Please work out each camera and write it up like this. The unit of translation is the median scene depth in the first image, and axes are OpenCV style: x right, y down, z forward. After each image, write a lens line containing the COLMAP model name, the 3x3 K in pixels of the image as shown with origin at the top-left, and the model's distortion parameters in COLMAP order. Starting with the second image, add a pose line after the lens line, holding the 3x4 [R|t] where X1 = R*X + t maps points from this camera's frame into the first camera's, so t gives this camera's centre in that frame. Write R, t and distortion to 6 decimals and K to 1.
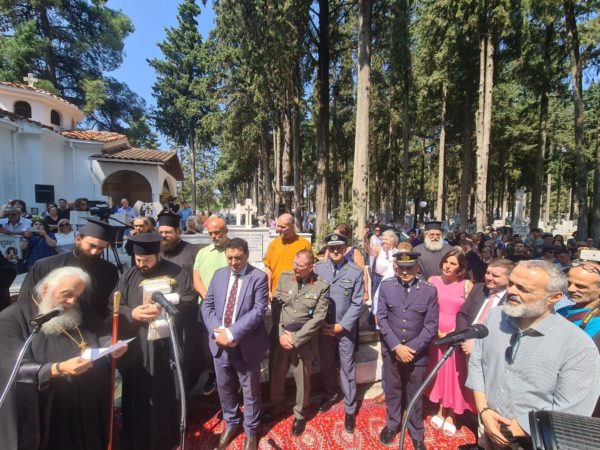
lens RADIAL K [[247.4, 0, 296.3], [0, 247.4, 227.1], [0, 0, 1]] dist [0.003267, -0.002449]
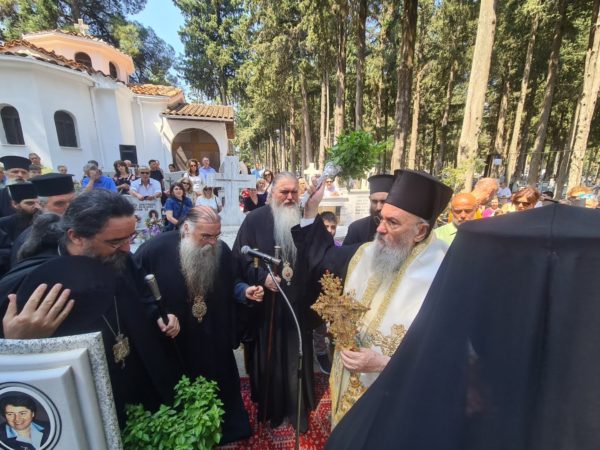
lens RADIAL K [[247.4, 0, 295.7], [0, 247.4, 227.9], [0, 0, 1]] dist [0.003267, -0.002449]
pose [[0.998699, 0.005163, -0.050728, -0.109363], [0.003303, 0.986220, 0.165406, -0.001798], [0.050883, -0.165358, 0.984920, 0.002000]]
